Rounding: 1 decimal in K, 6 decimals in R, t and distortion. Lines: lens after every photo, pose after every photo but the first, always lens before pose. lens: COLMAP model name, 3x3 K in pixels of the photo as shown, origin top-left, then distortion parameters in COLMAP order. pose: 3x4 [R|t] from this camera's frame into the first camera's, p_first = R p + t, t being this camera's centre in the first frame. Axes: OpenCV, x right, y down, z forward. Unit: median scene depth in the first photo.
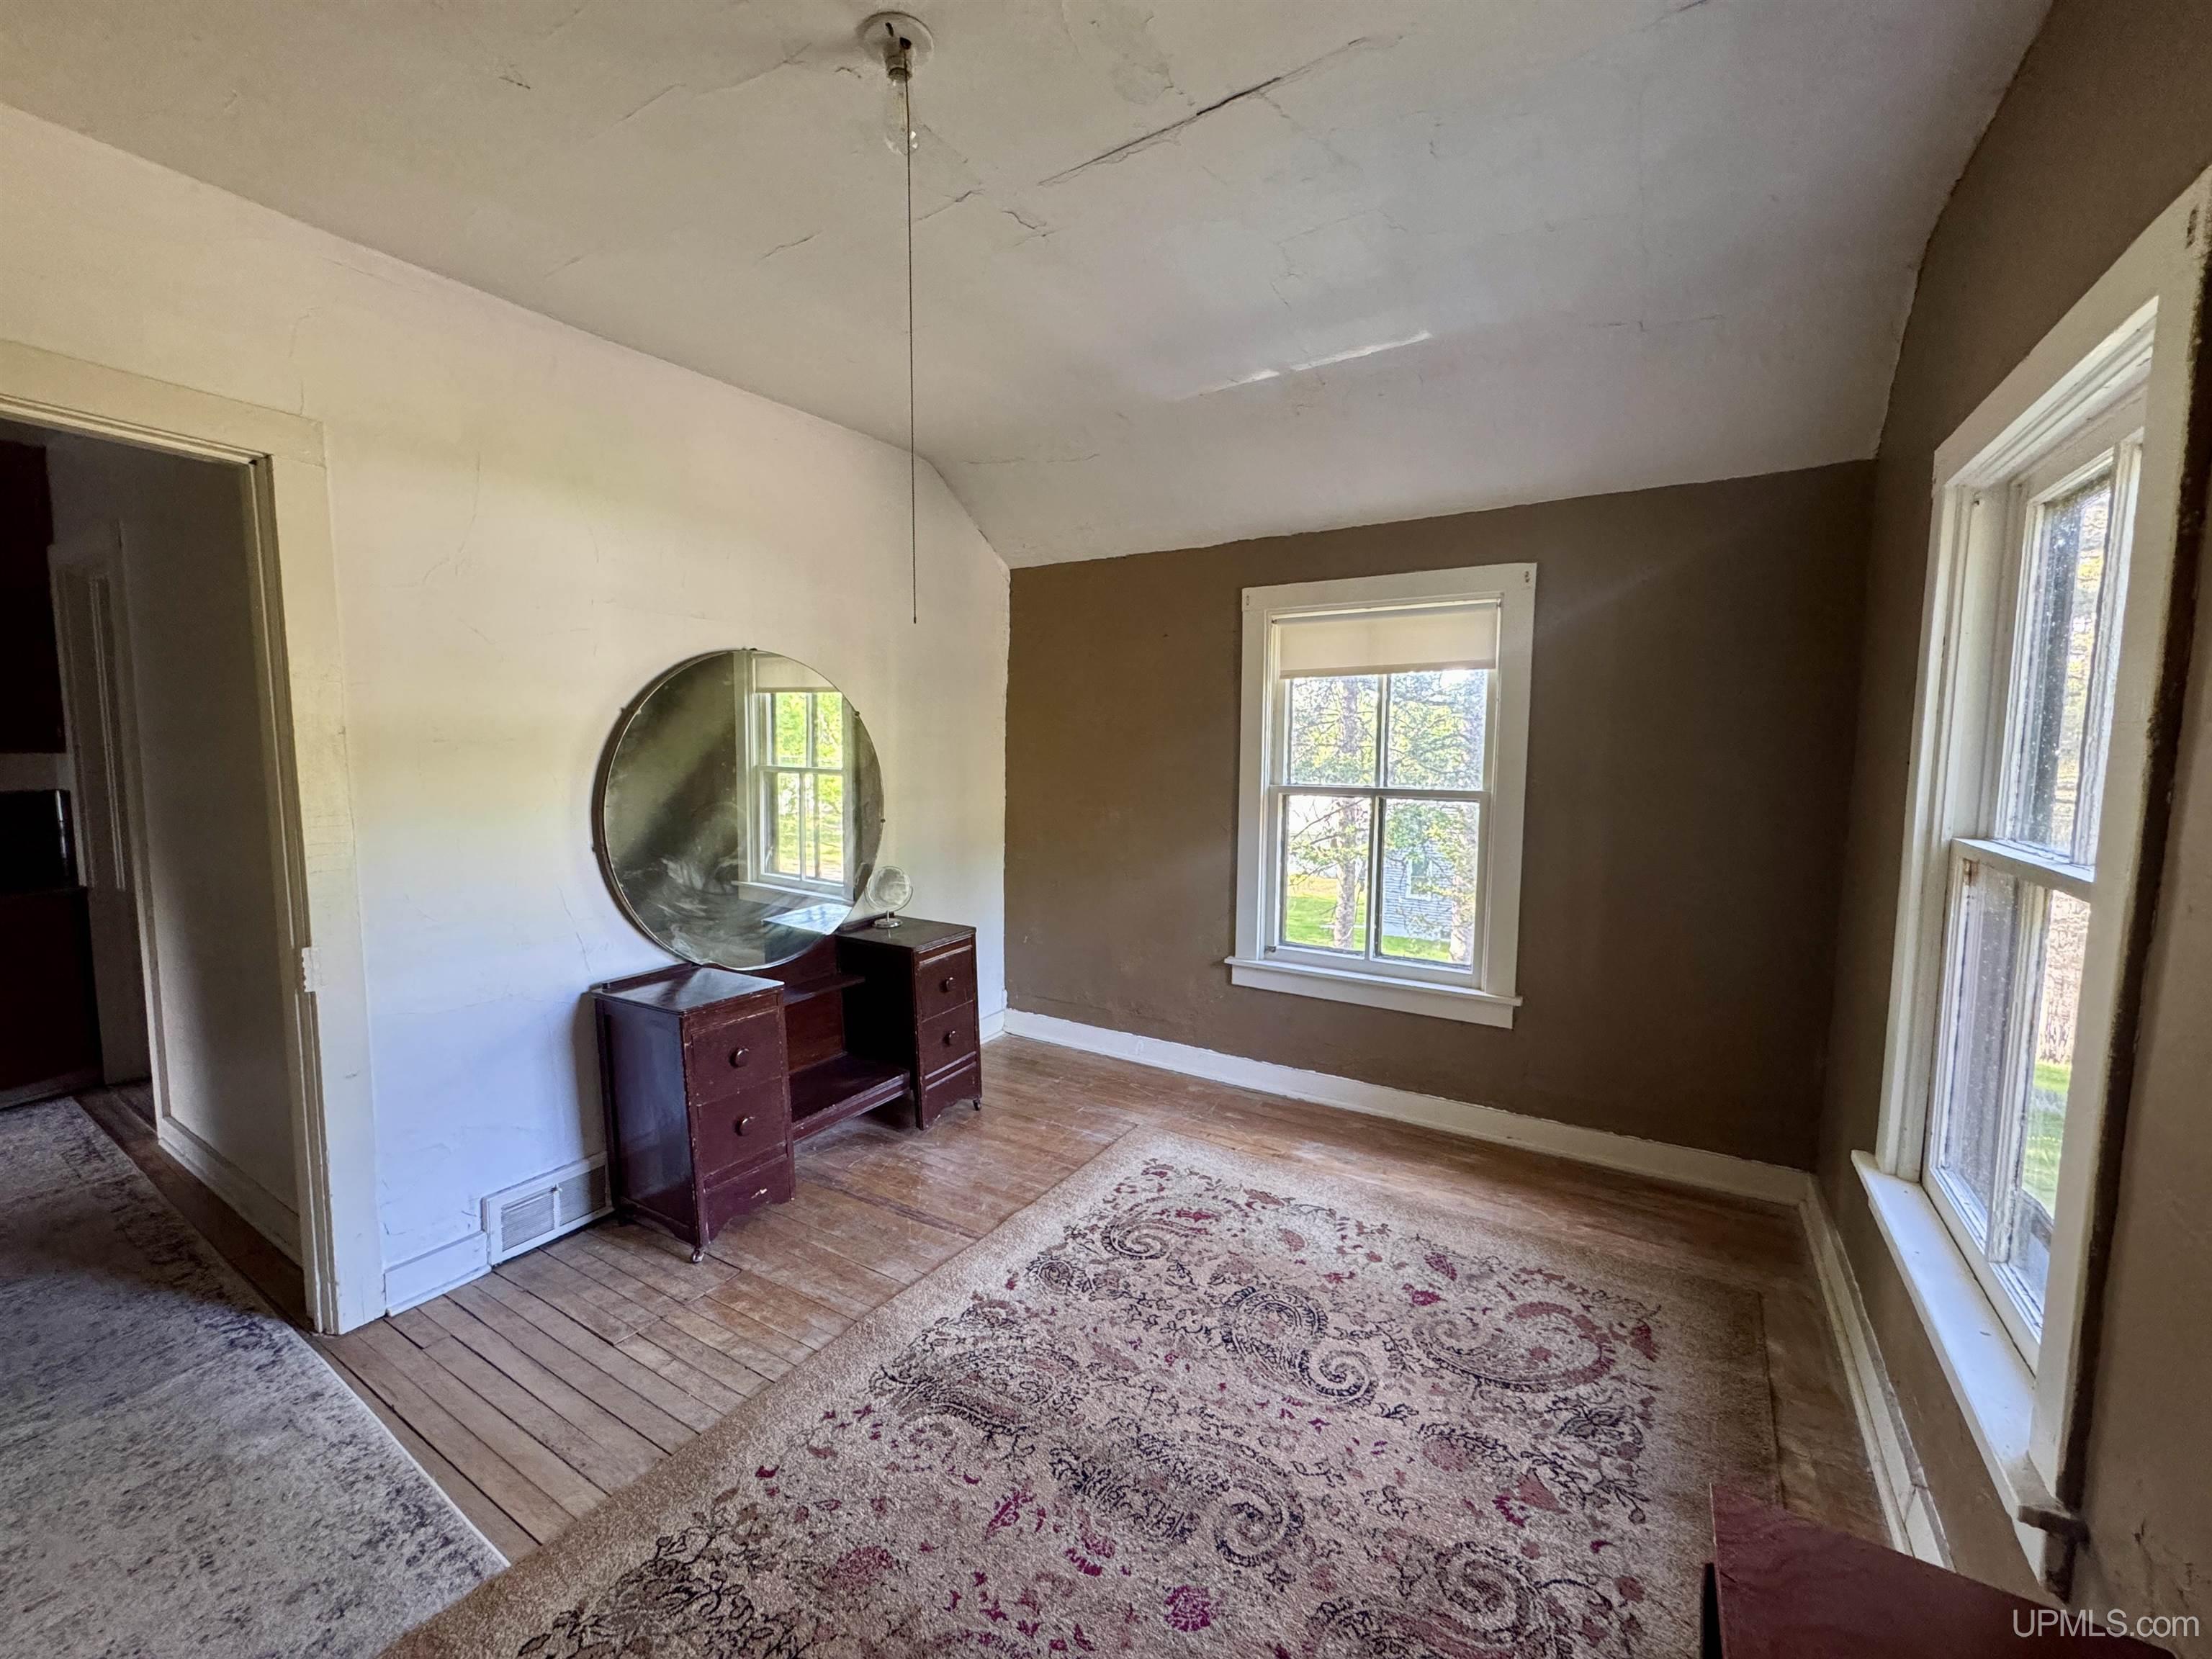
lens RADIAL K [[884.7, 0, 1104.1], [0, 884.7, 829.6], [0, 0, 1]] dist [-0.002322, -0.000014]
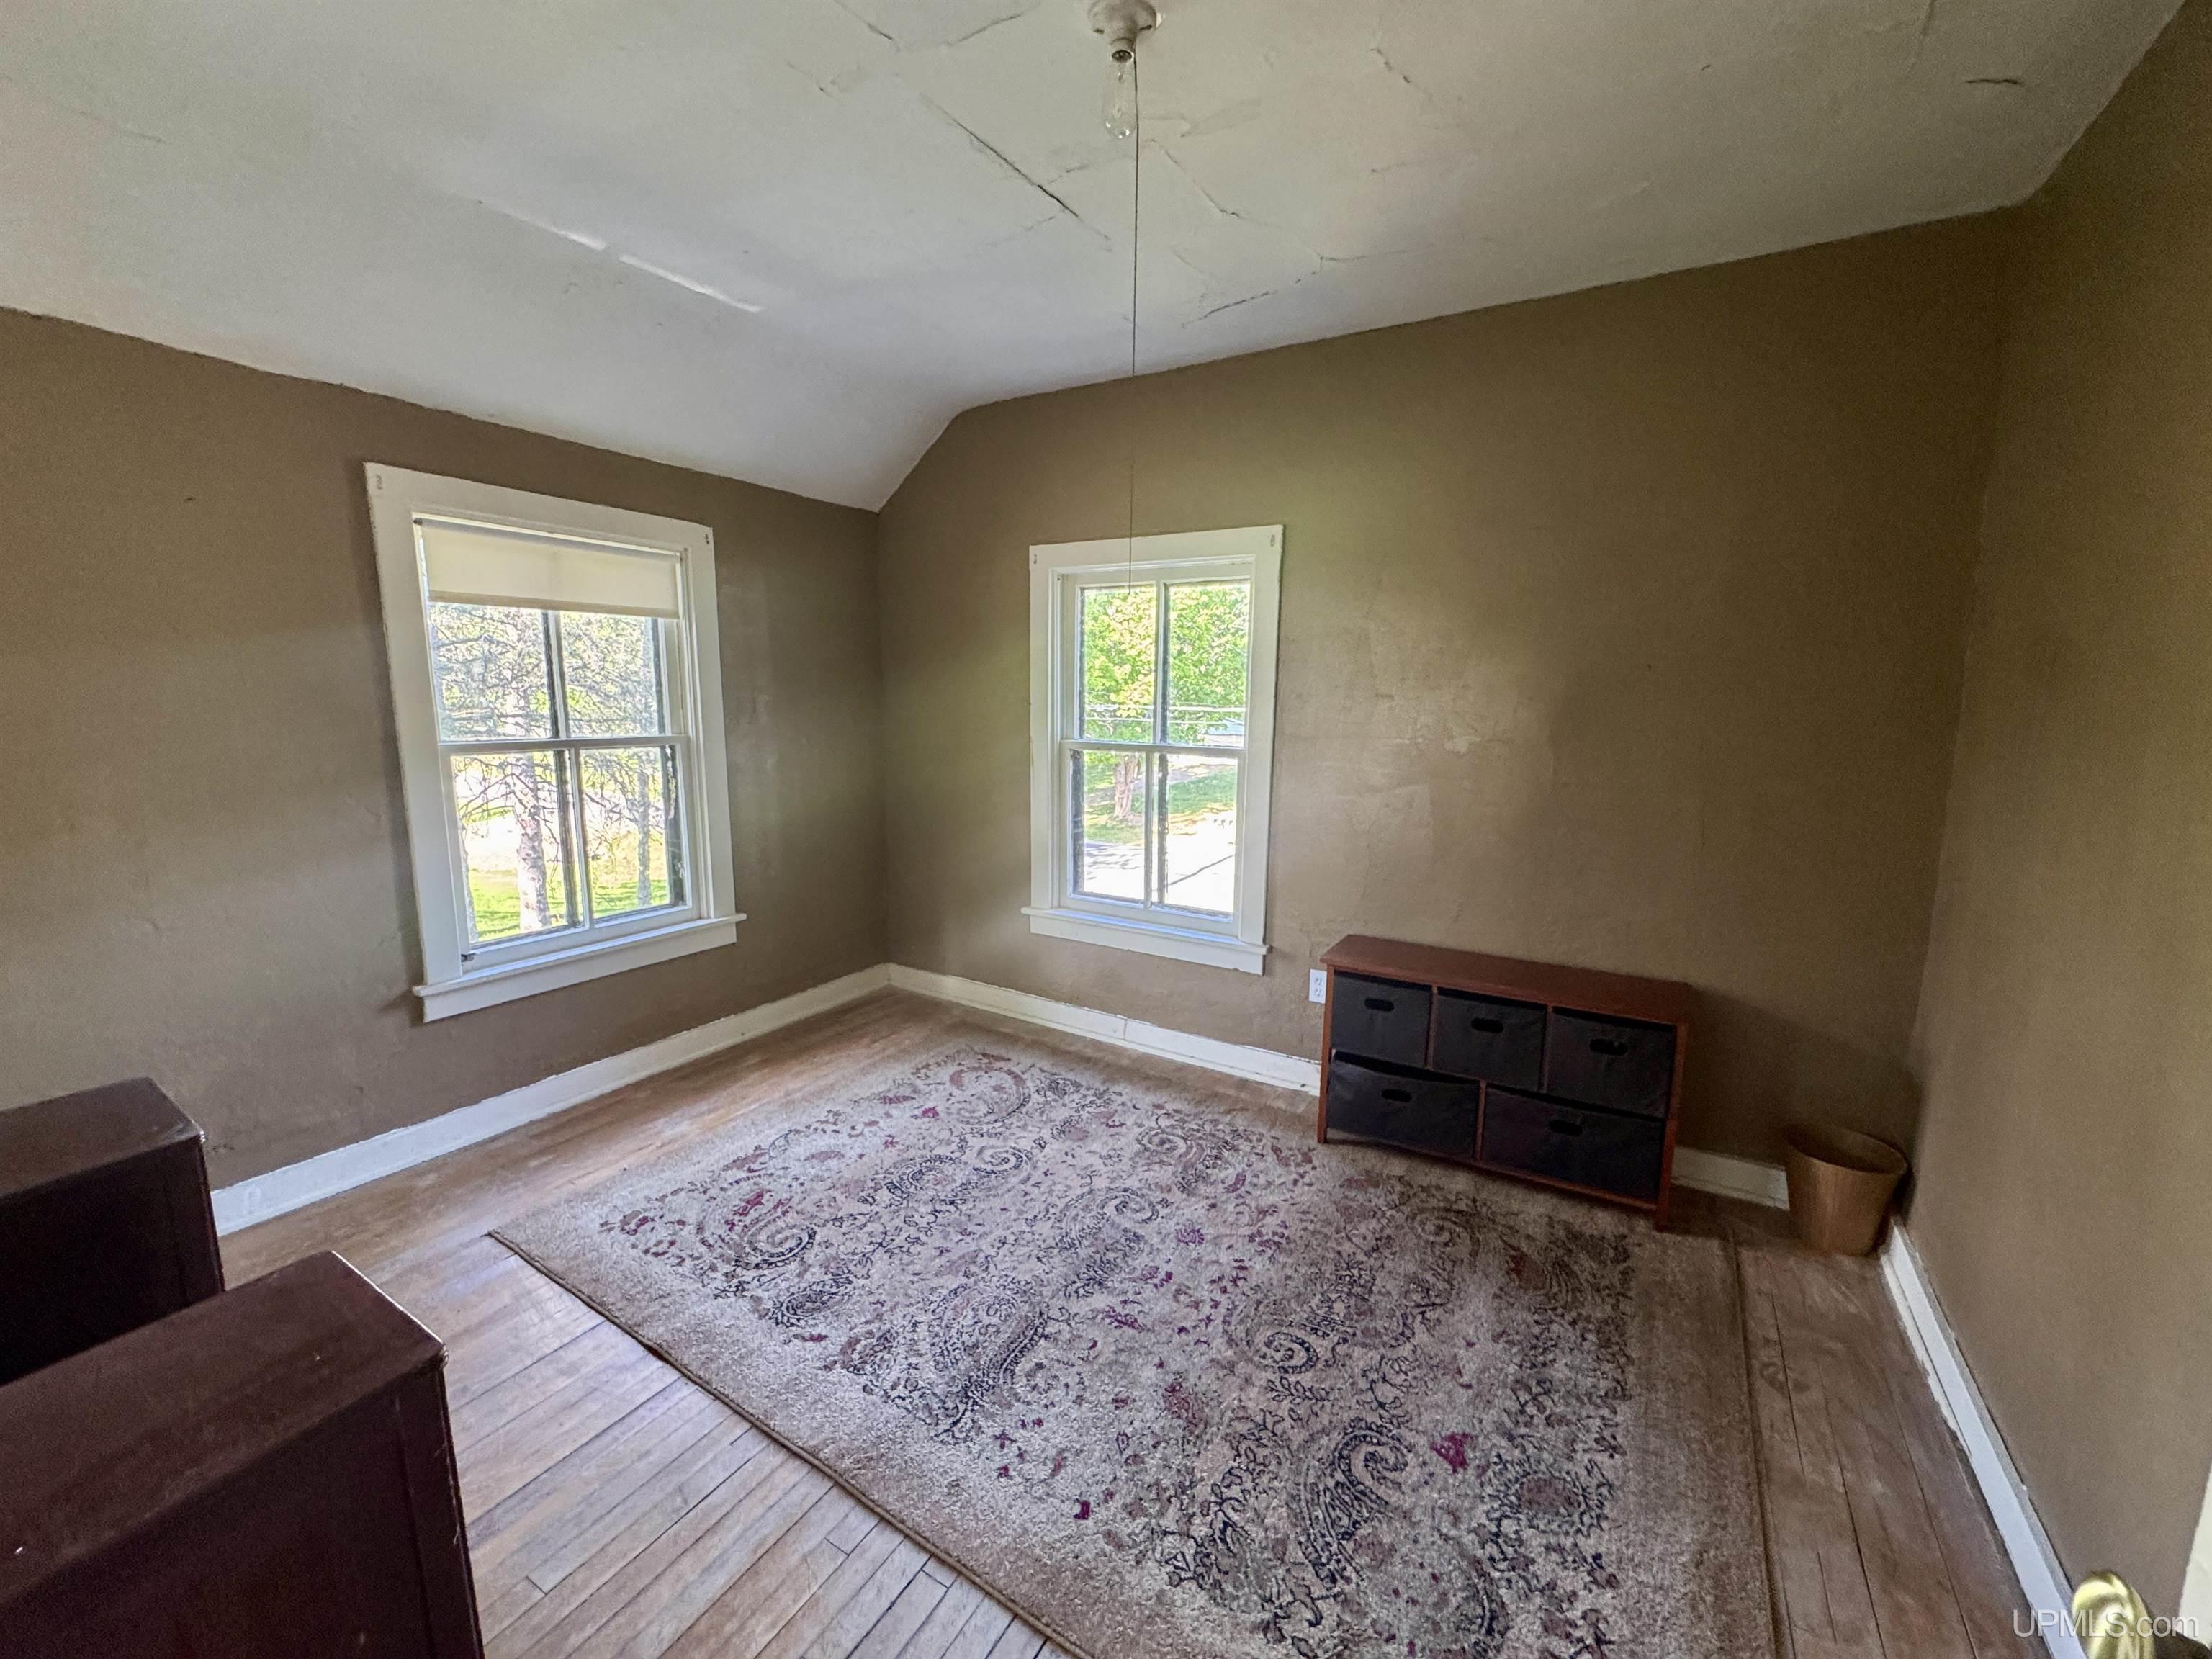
lens RADIAL K [[884.7, 0, 1102.8], [0, 884.7, 830.1], [0, 0, 1]] dist [-0.002322, -0.000014]
pose [[-0.007353, -0.156827, 0.987599, -0.947889], [0.081757, 0.984225, 0.156899, -0.084496], [-0.996625, 0.081897, 0.005584, 0.740666]]
